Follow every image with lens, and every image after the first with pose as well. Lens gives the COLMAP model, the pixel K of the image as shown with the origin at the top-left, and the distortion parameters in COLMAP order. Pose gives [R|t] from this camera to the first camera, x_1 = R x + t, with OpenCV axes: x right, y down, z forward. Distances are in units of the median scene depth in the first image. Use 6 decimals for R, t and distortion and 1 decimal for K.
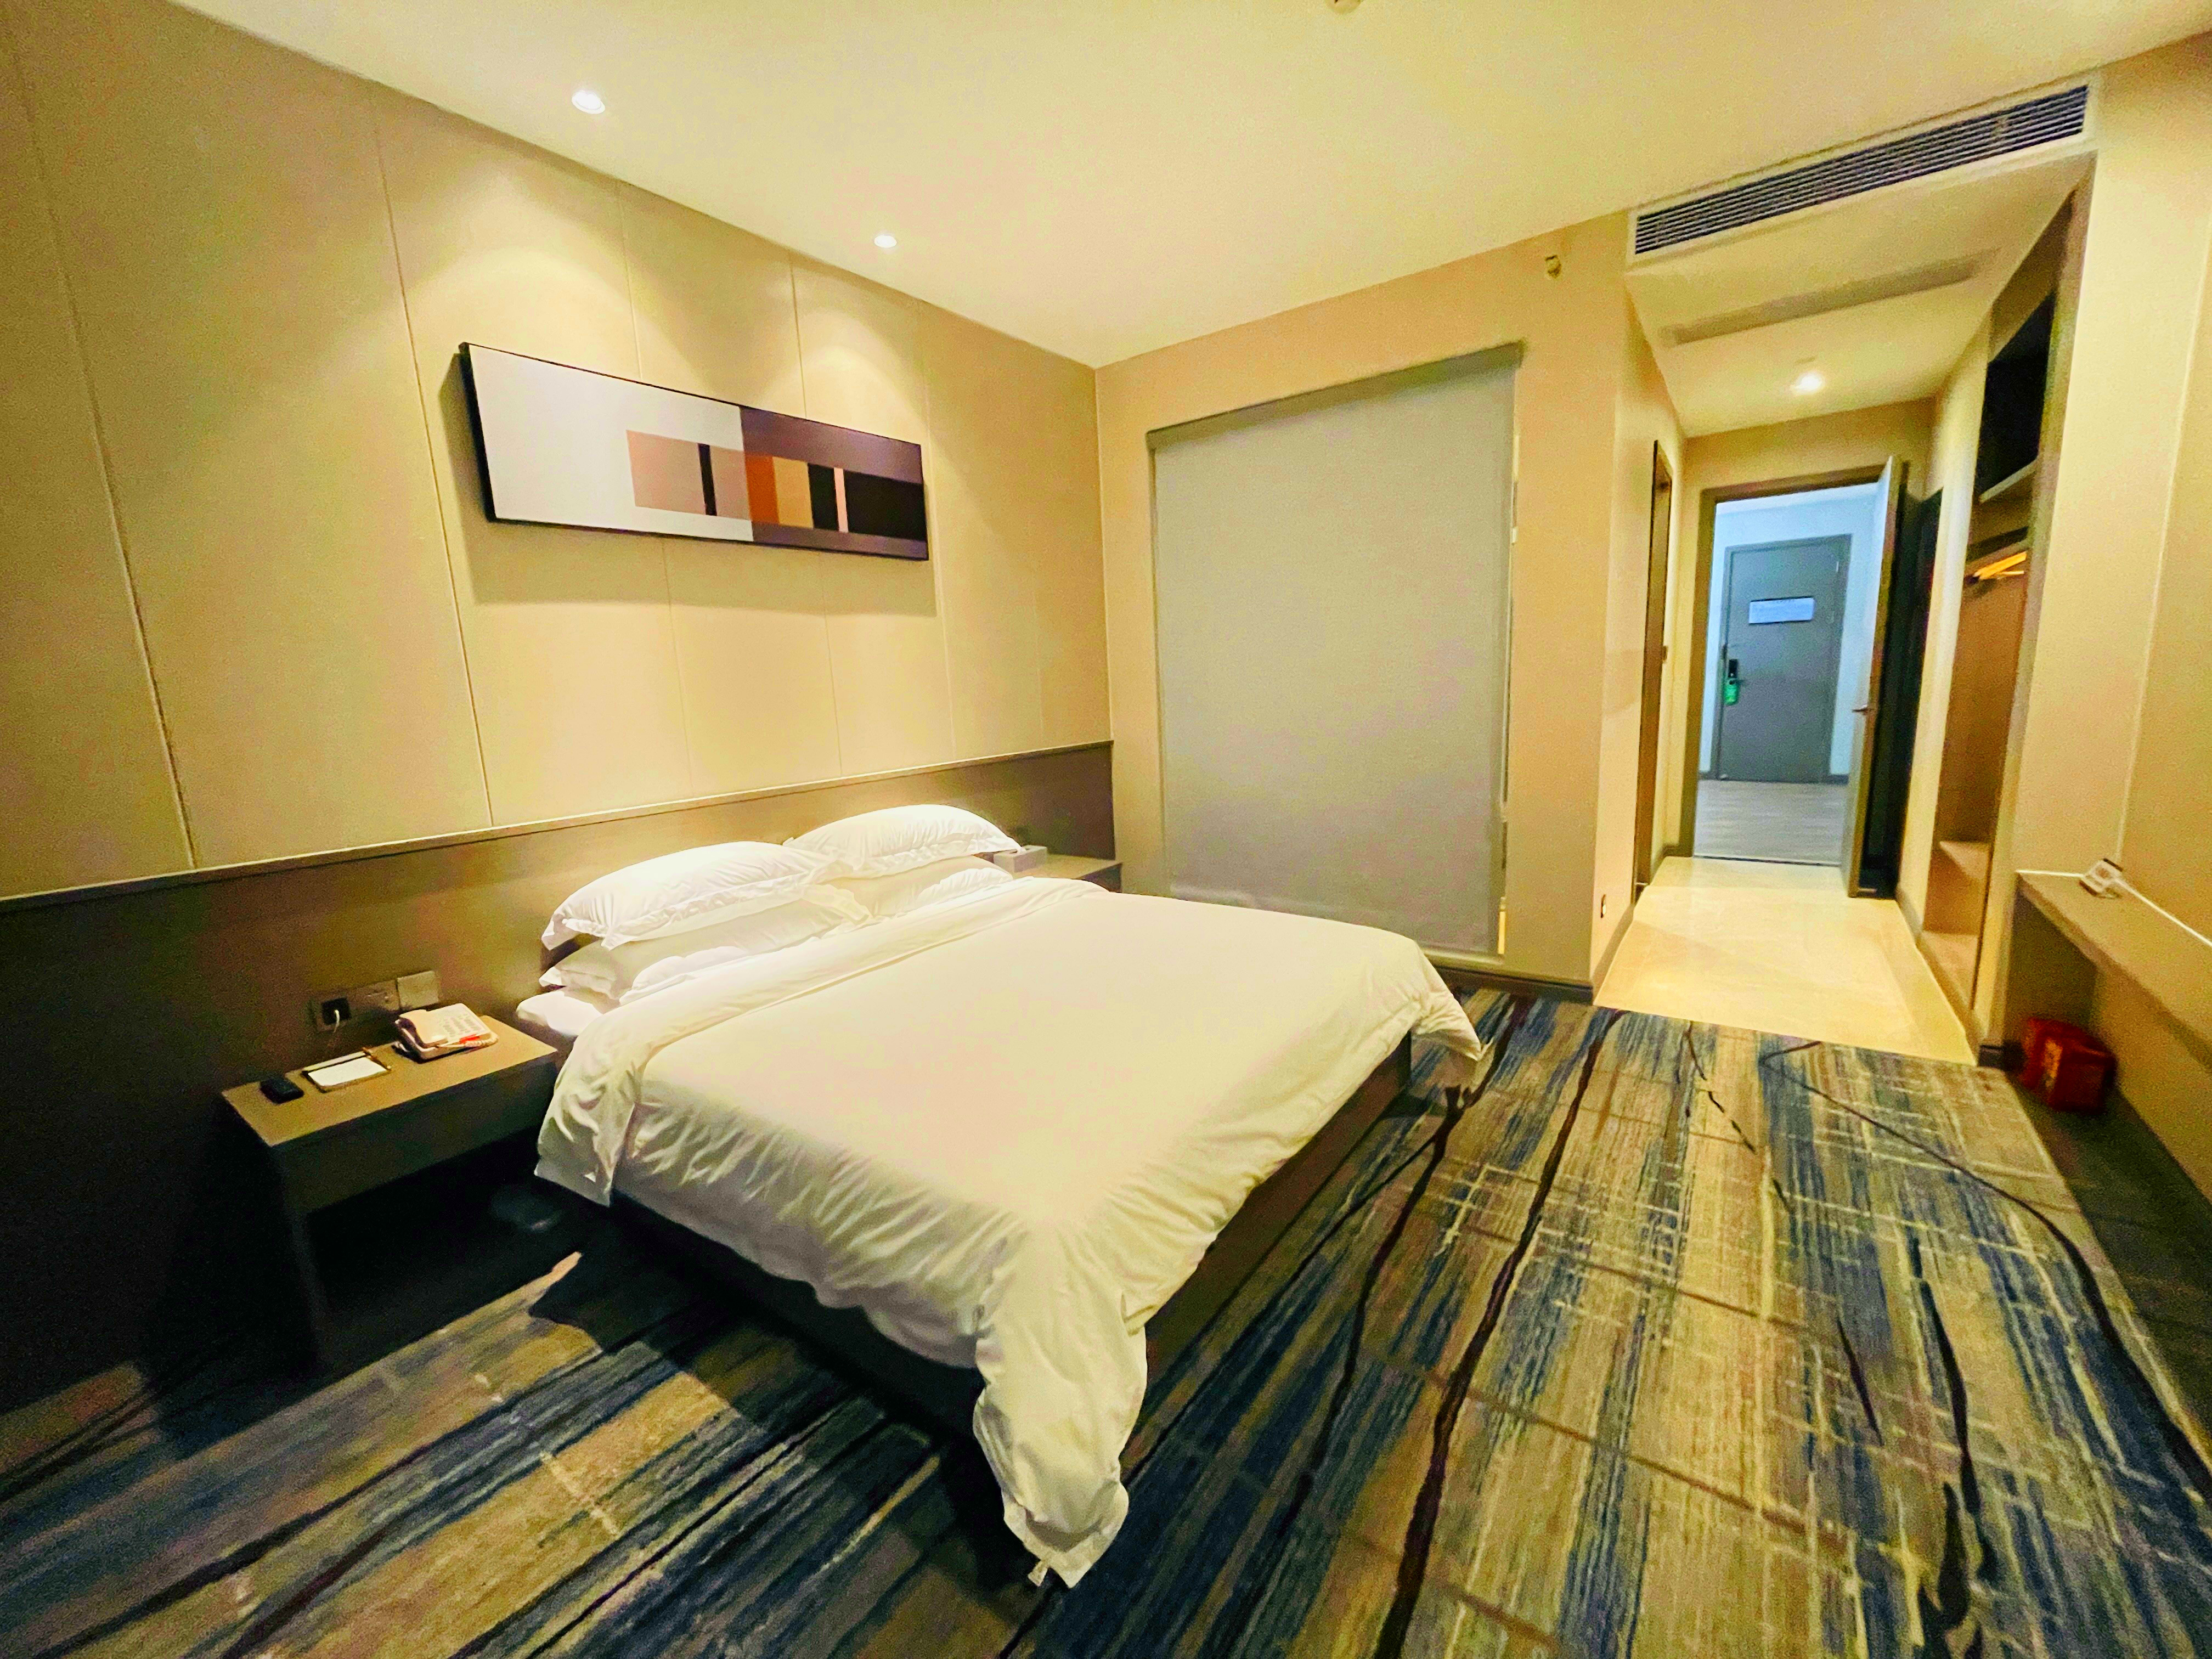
lens RADIAL K [[894.1, 0, 1106.0], [0, 894.1, 829.5], [0, 0, 1]] dist [0.010819, -0.005984]
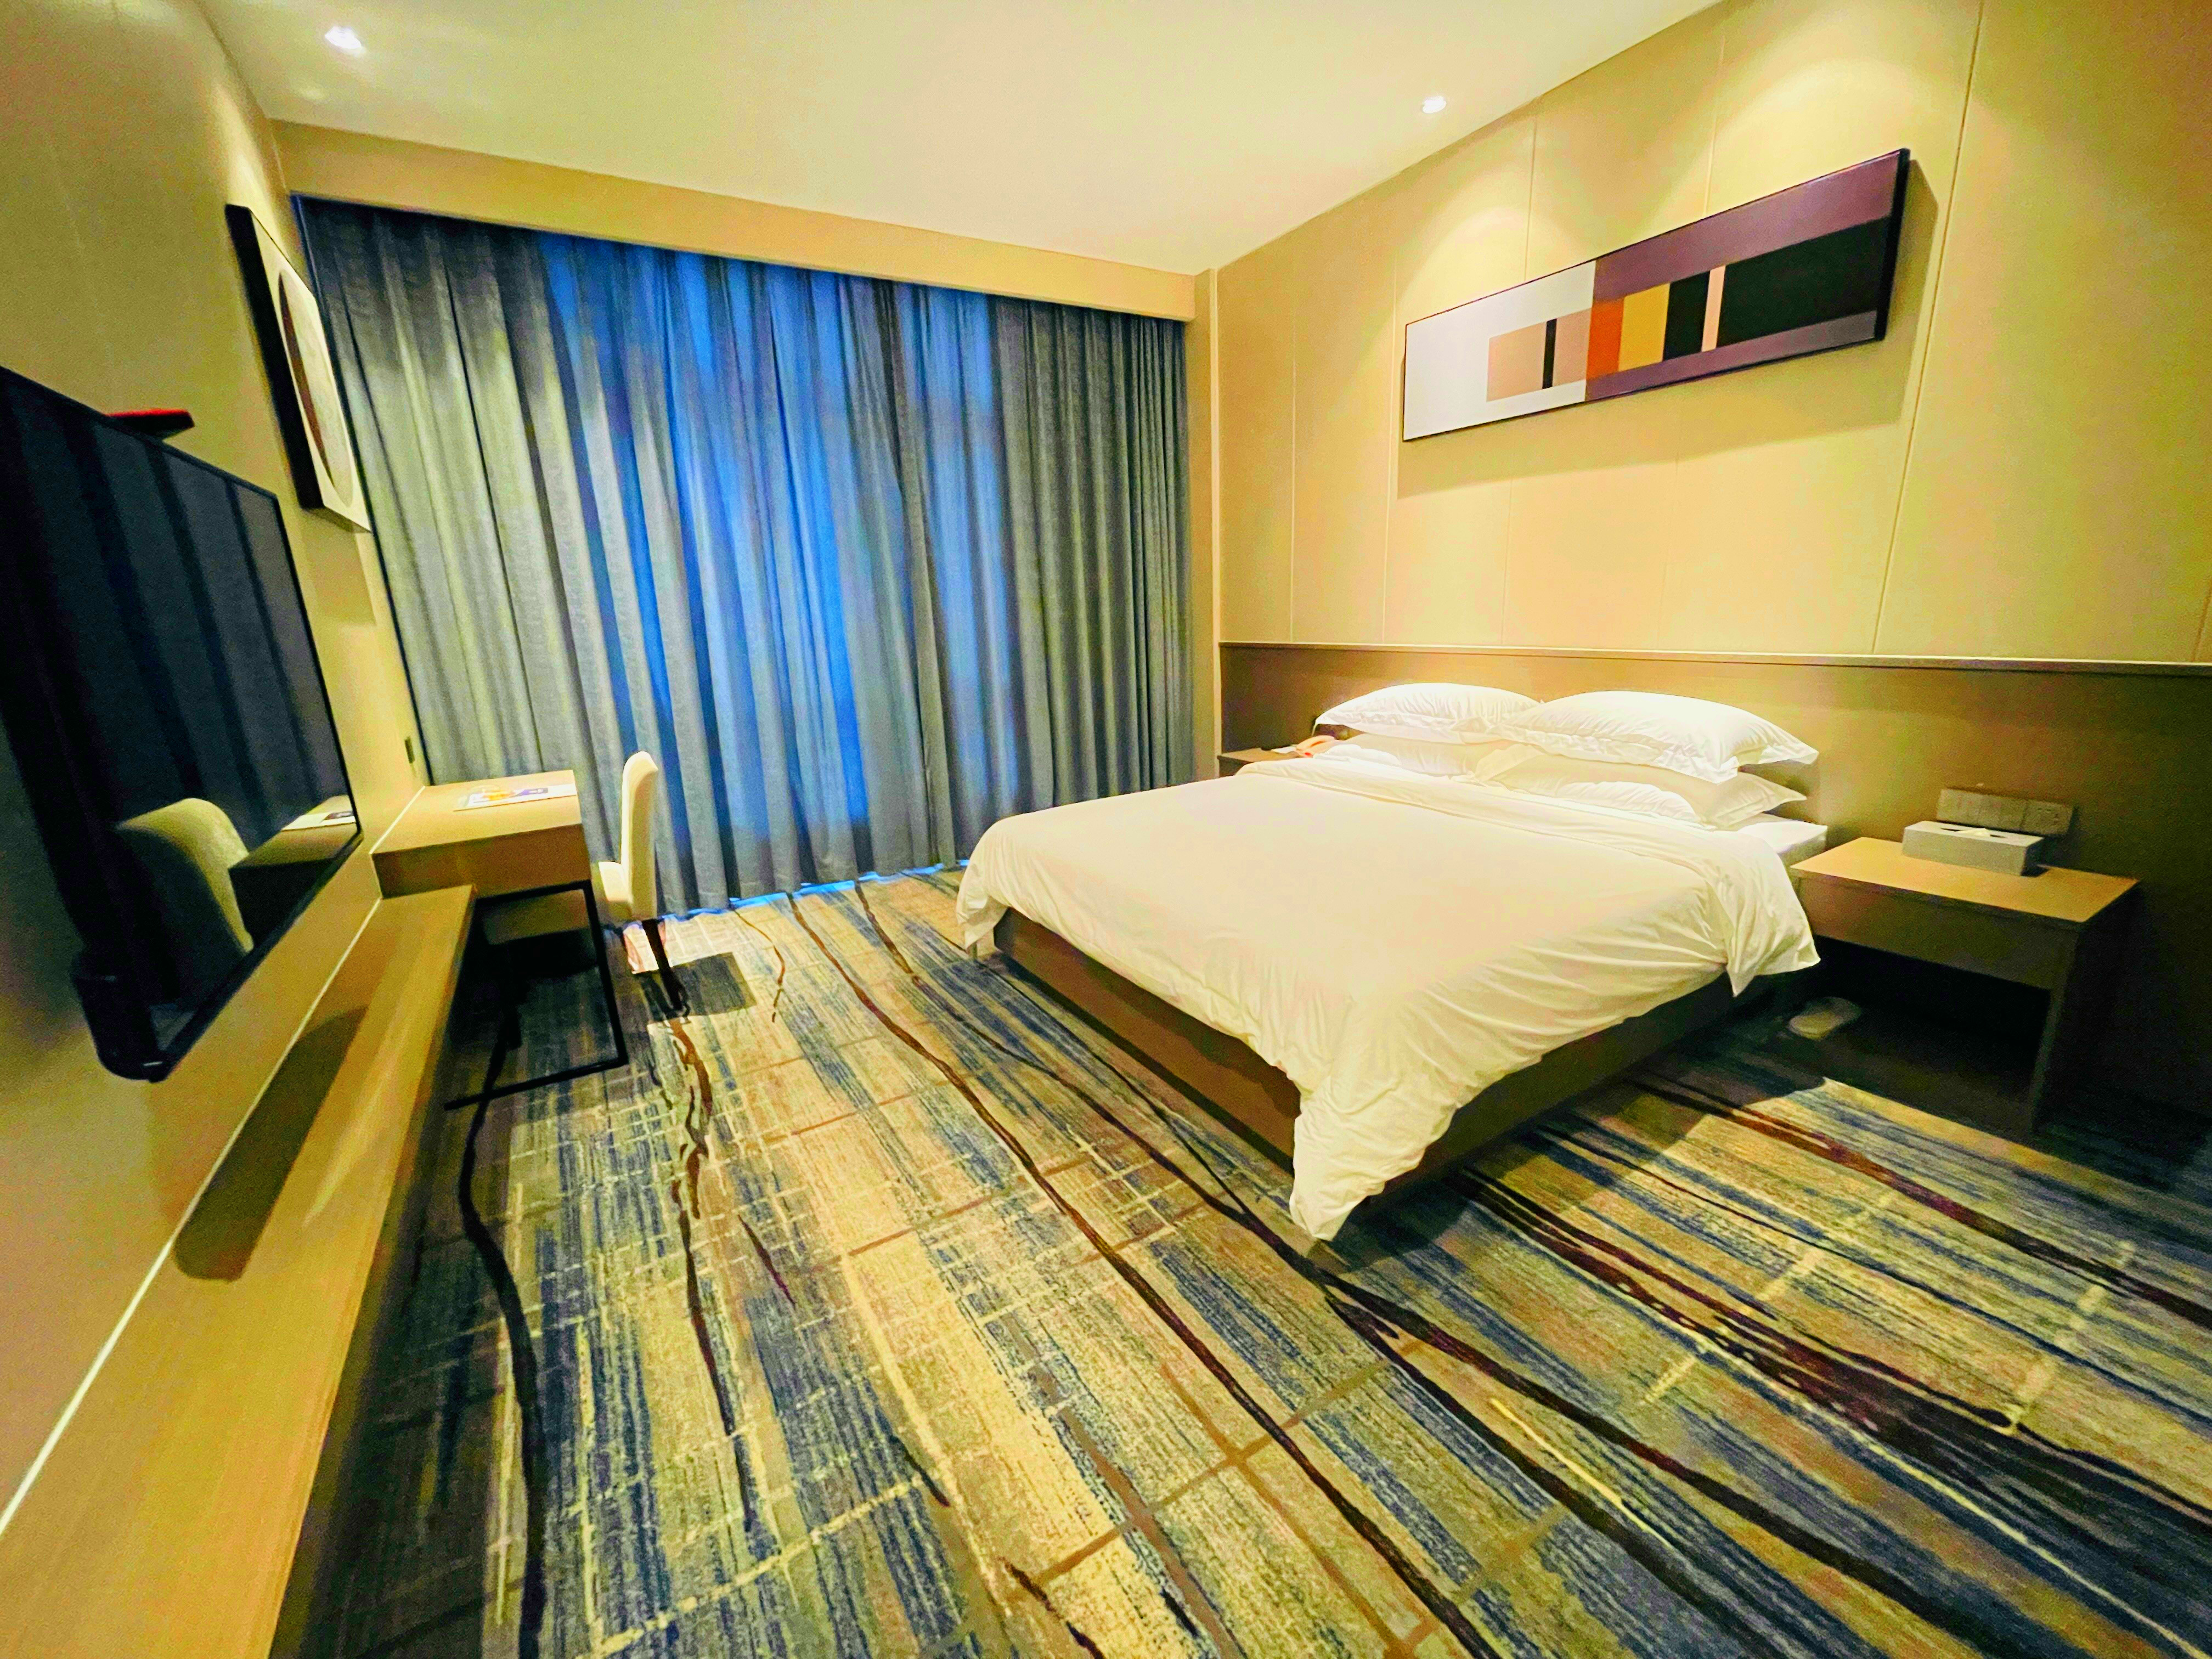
lens RADIAL K [[880.2, 0, 1091.4], [0, 880.2, 836.0], [0, 0, 1]] dist [0.000444, -0.006329]
pose [[-0.387626, 0.302588, -0.870739, 1.147902], [-0.087363, 0.928280, 0.361475, -0.238277], [0.917668, 0.216188, -0.333391, 1.266897]]
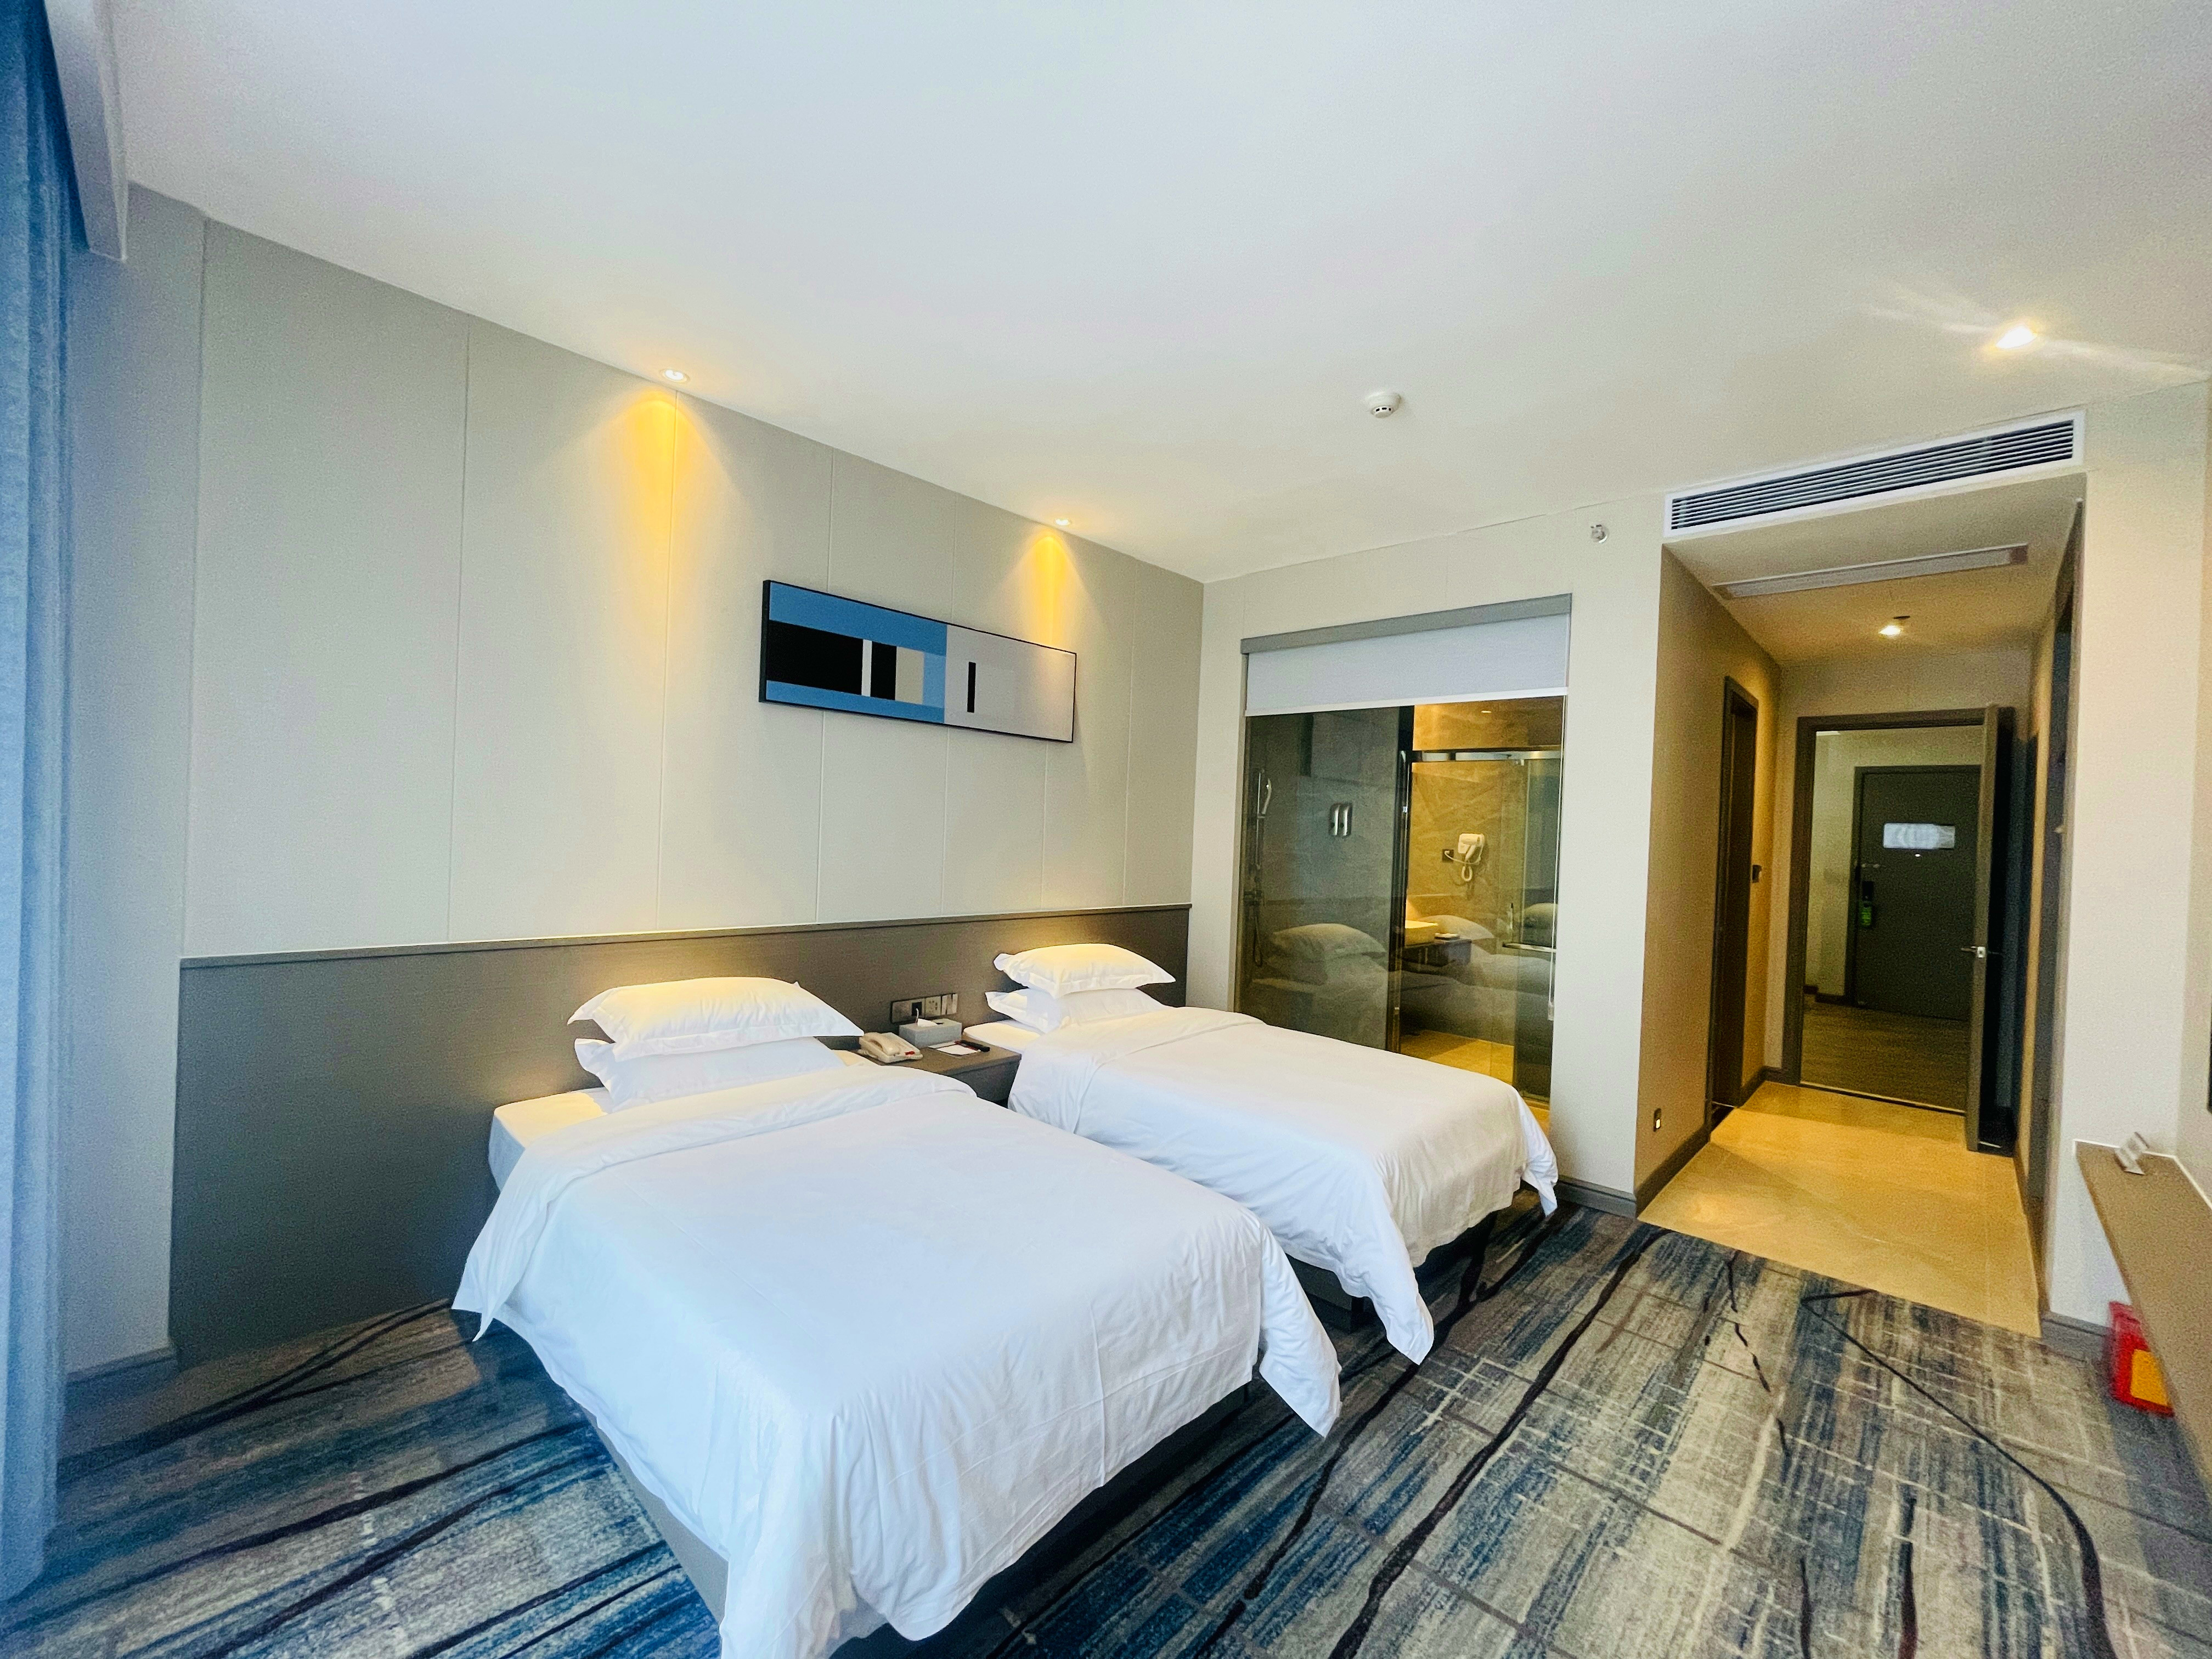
lens RADIAL K [[880.2, 0, 1091.4], [0, 880.2, 836.0], [0, 0, 1]] dist [0.000444, -0.006329]
pose [[0.985289, 0.090446, -0.145001, 0.082039], [-0.112423, 0.982067, -0.151344, -0.012031], [0.128713, 0.165419, 0.977788, -0.158975]]
